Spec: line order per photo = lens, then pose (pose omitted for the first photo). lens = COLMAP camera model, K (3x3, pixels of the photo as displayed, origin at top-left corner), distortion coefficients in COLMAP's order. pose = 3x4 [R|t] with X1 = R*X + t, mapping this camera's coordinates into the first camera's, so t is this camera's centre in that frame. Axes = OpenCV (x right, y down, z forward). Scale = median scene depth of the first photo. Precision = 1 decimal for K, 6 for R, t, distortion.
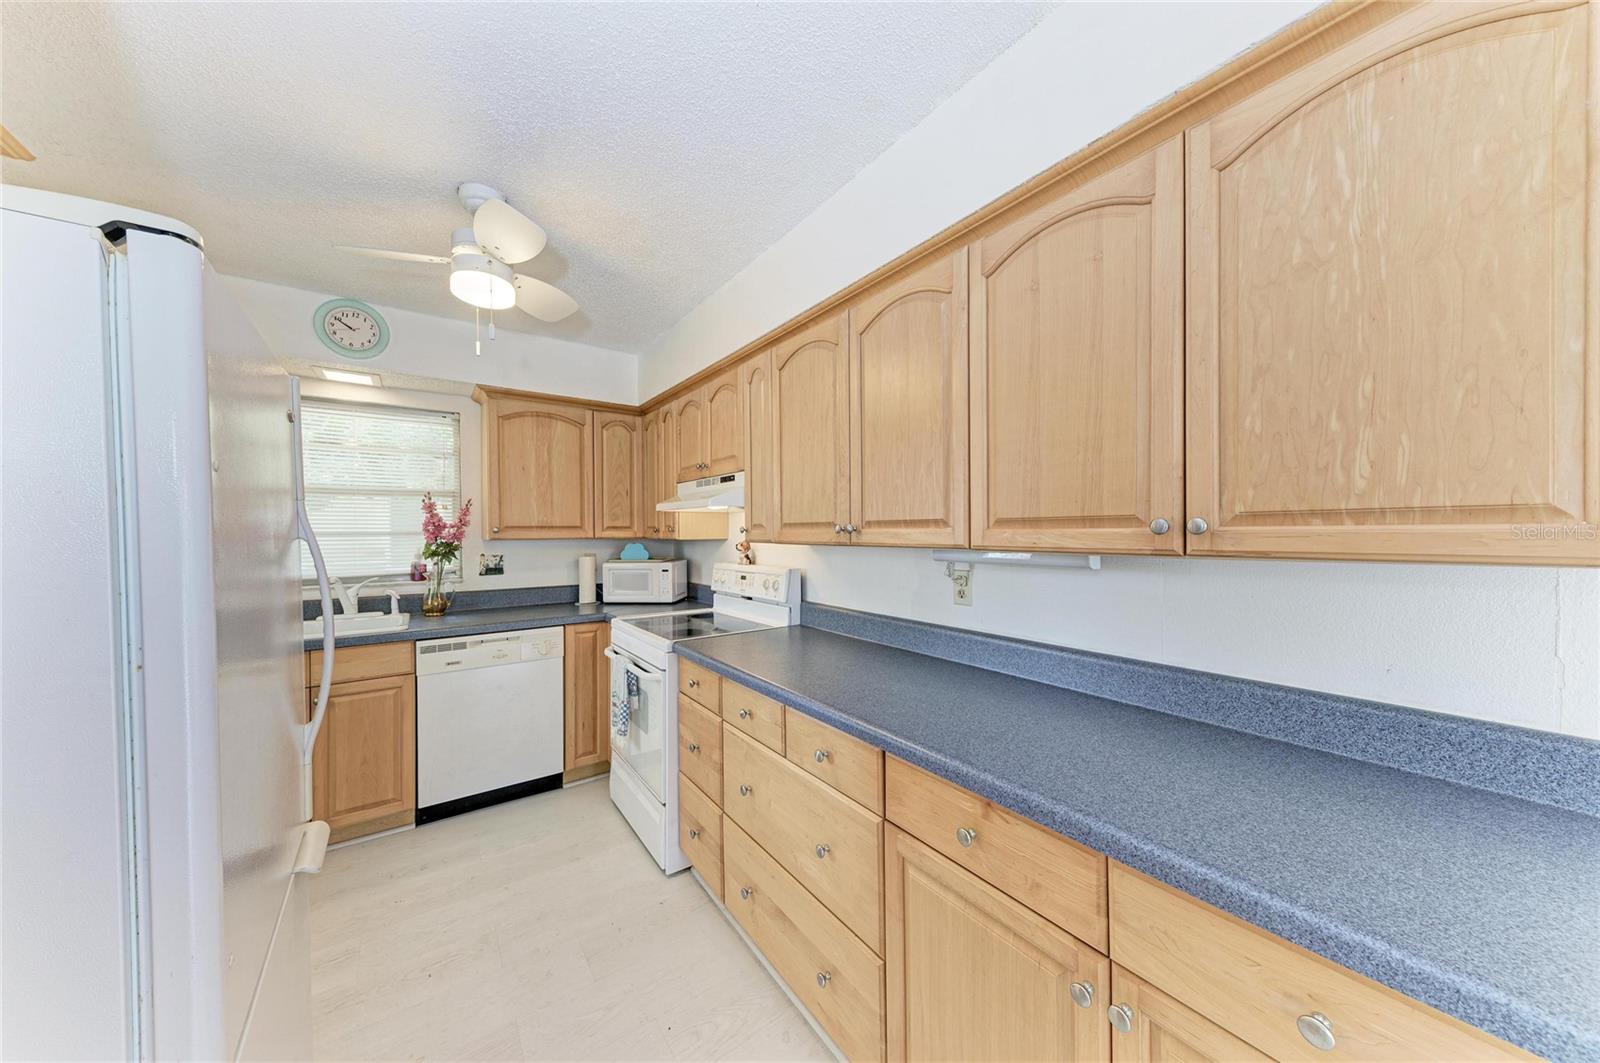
lens RADIAL K [[538.8, 0, 800.4], [0, 538.8, 535.8], [0, 0, 1]] dist [0.026371, -0.005852]
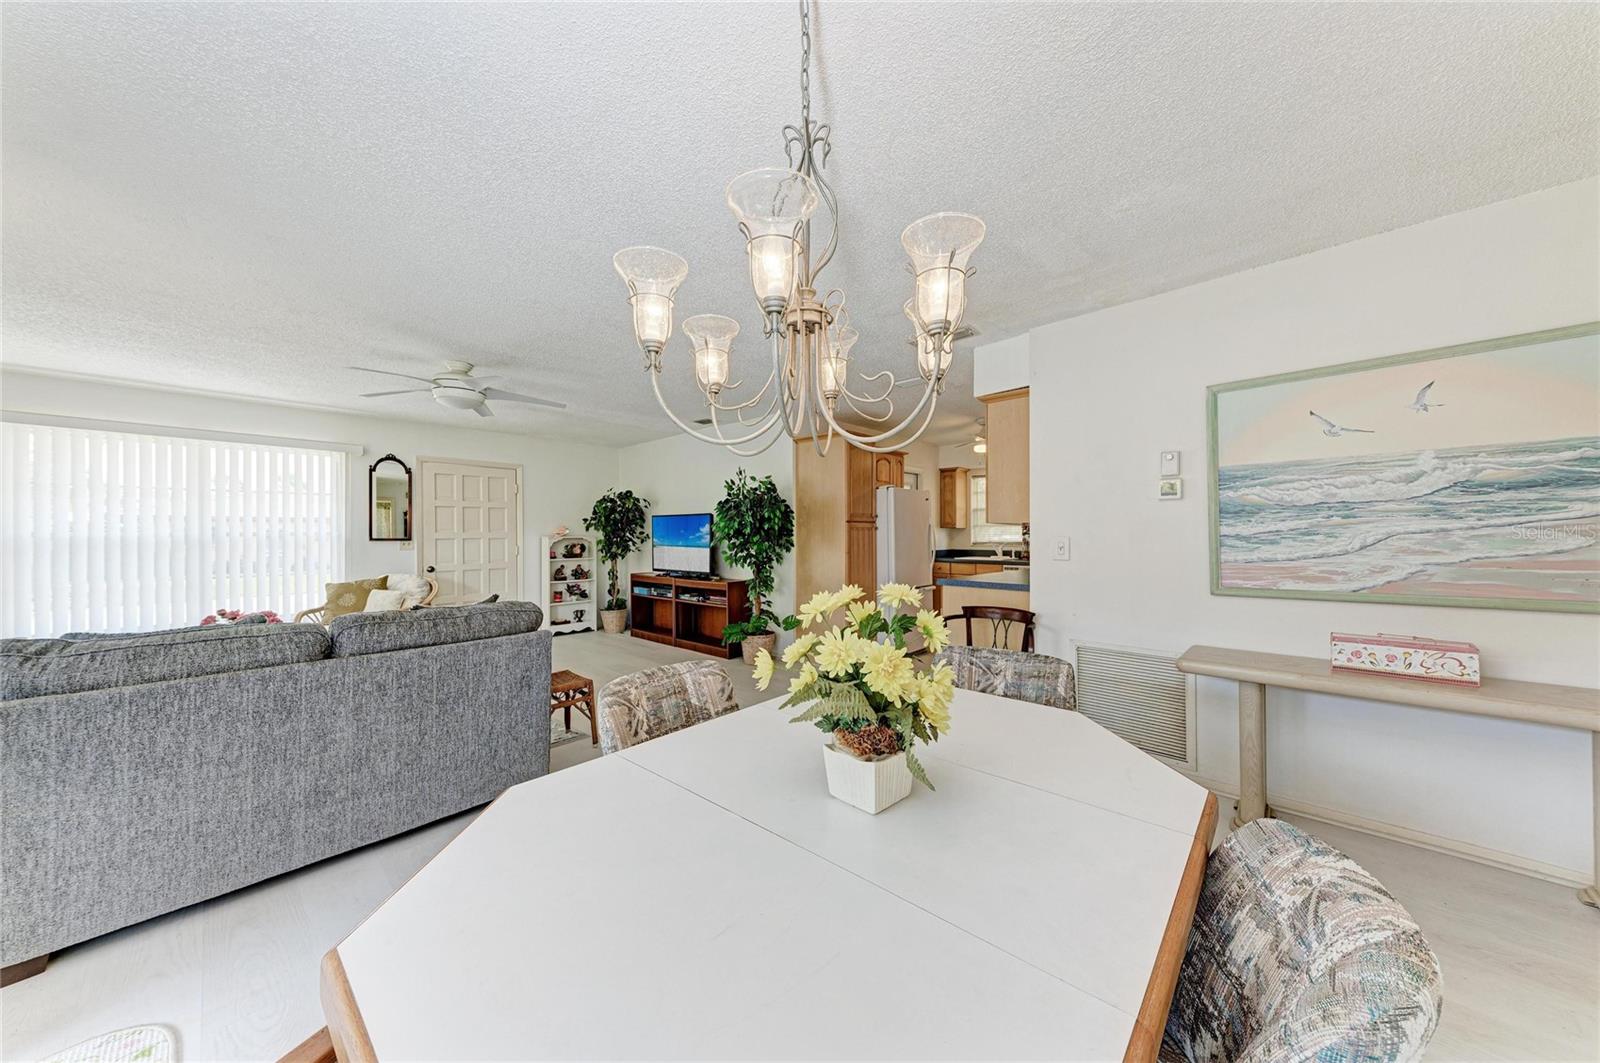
lens RADIAL K [[538.8, 0, 800.4], [0, 538.8, 535.8], [0, 0, 1]] dist [0.026371, -0.005852]
pose [[0.207174, 0.008943, -0.978263, 1.587297], [-0.009805, 0.999927, 0.007064, 0.038175], [0.978255, 0.008128, 0.207247, -0.496661]]
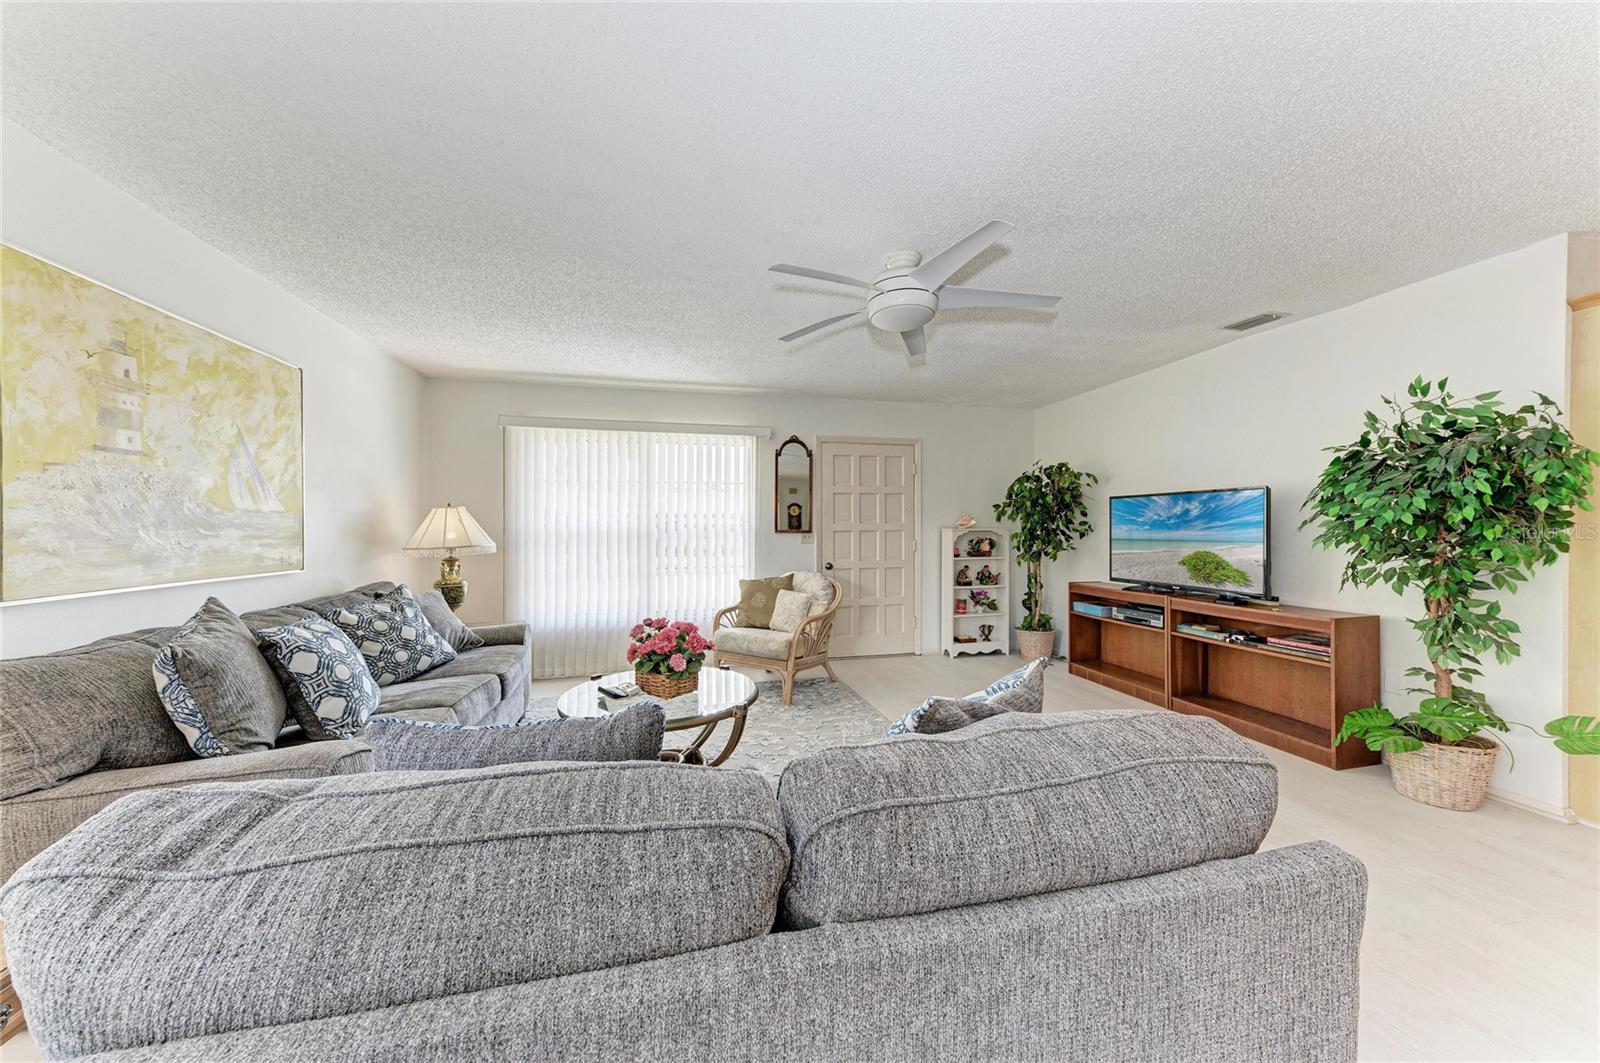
lens RADIAL K [[538.8, 0, 800.4], [0, 538.8, 535.8], [0, 0, 1]] dist [0.026371, -0.005852]
pose [[-0.372319, 0.020579, -0.927876, 0.890860], [-0.005113, 0.999693, 0.024223, 0.052716], [0.928091, 0.013763, -0.372100, -0.905308]]
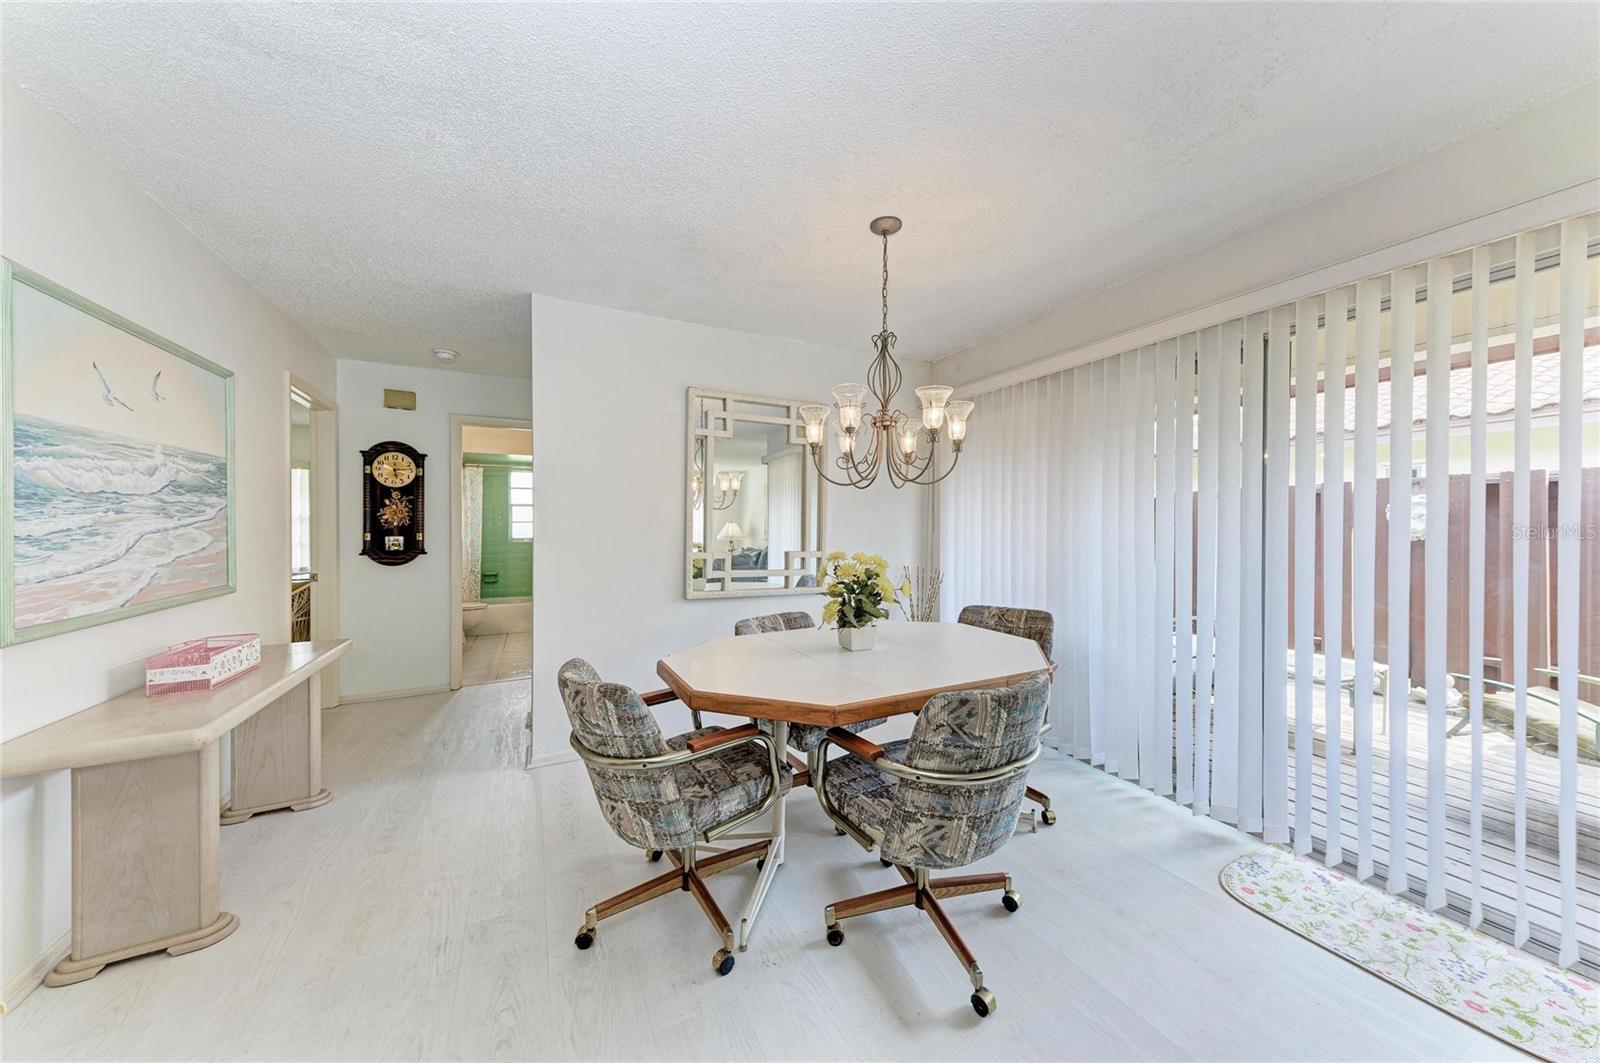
lens RADIAL K [[543.3, 0, 802.8], [0, 543.3, 530.2], [0, 0, 1]] dist [0.016509, -0.000004]
pose [[0.149459, 0.001008, 0.988767, 0.350896], [0.017644, 0.999838, -0.003686, 0.046087], [-0.988610, 0.017997, 0.149417, -0.409205]]
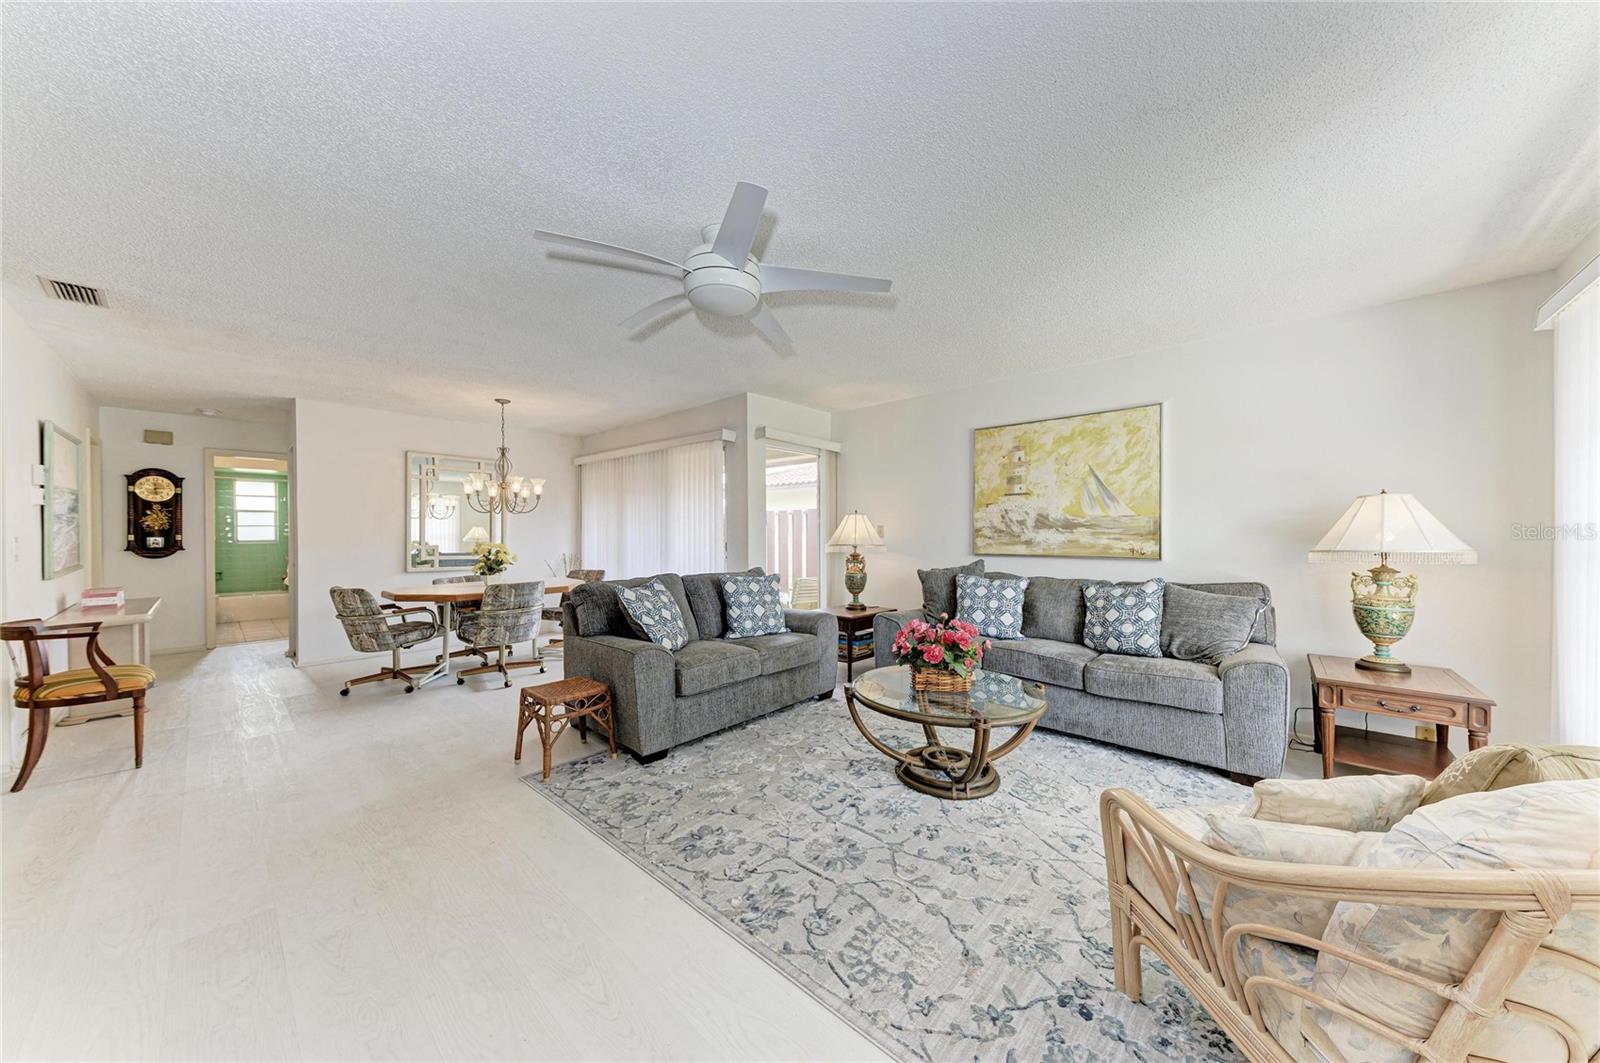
lens RADIAL K [[538.8, 0, 800.4], [0, 538.8, 535.8], [0, 0, 1]] dist [0.026371, -0.005852]
pose [[-0.209016, -0.003213, 0.977907, -0.905092], [0.018933, 0.999794, 0.007332, 0.063347], [-0.977729, 0.020047, -0.208912, -1.036400]]
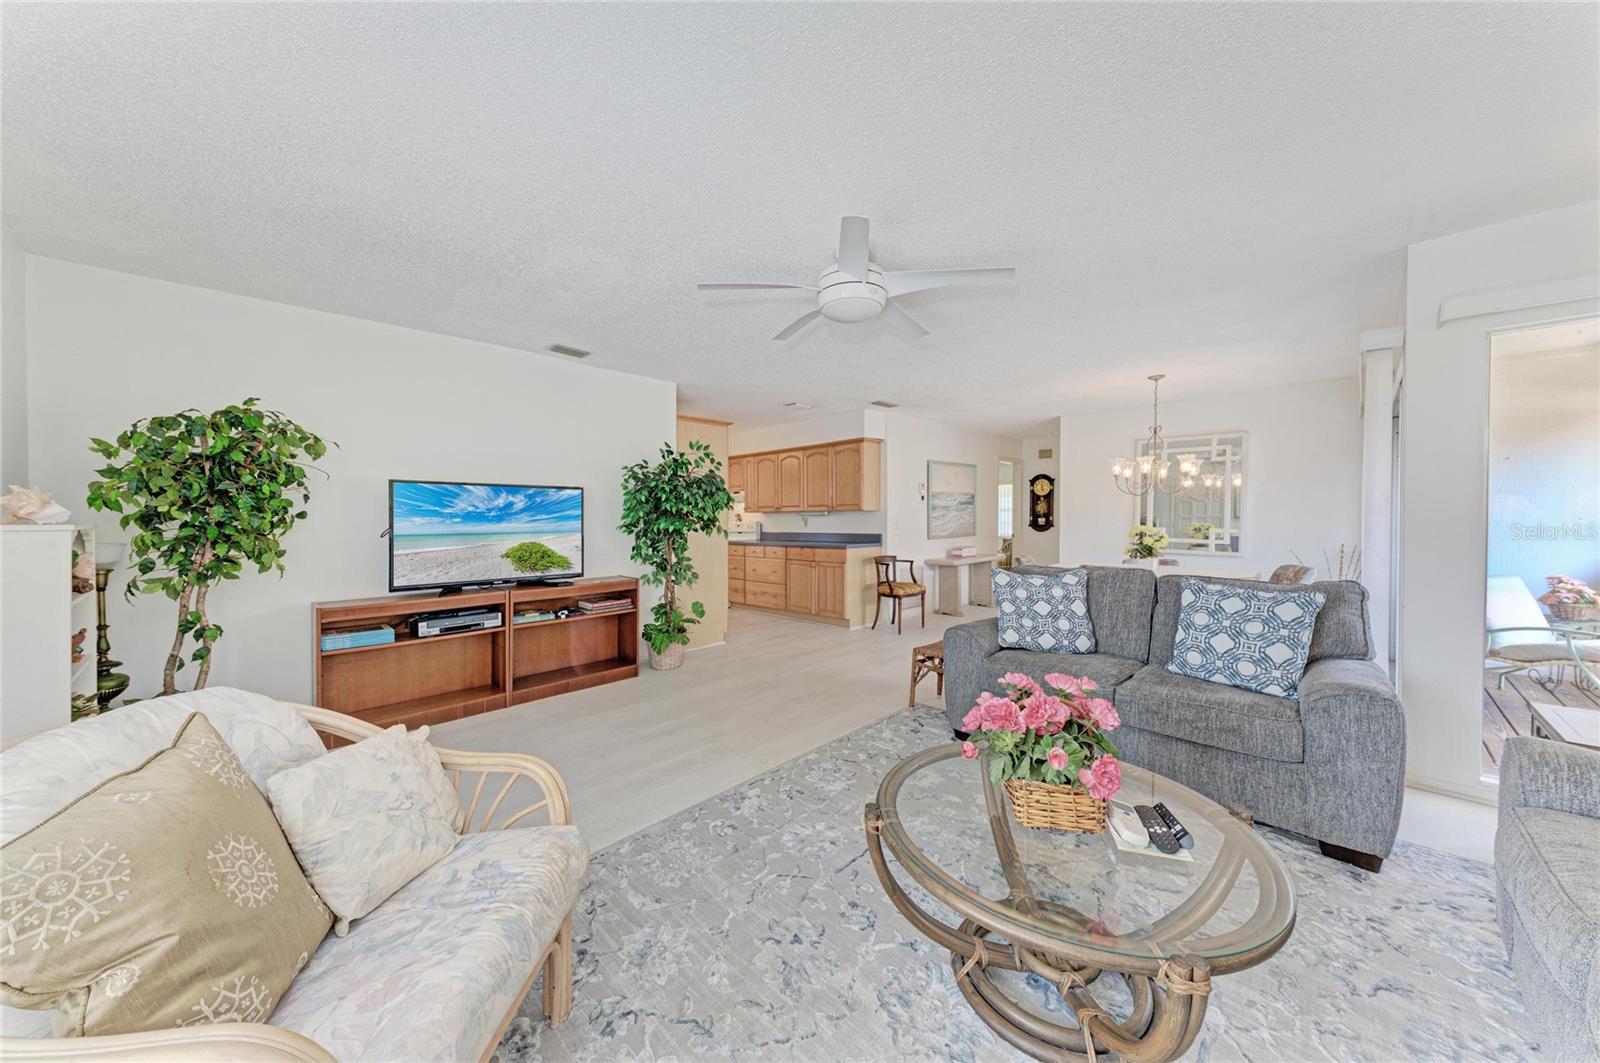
lens RADIAL K [[538.8, 0, 800.4], [0, 538.8, 535.8], [0, 0, 1]] dist [0.026371, -0.005852]
pose [[0.985785, -0.003537, 0.167974, -0.283862], [-0.000385, 0.999728, 0.023308, 0.067874], [-0.168010, -0.023042, 0.985516, -2.026209]]
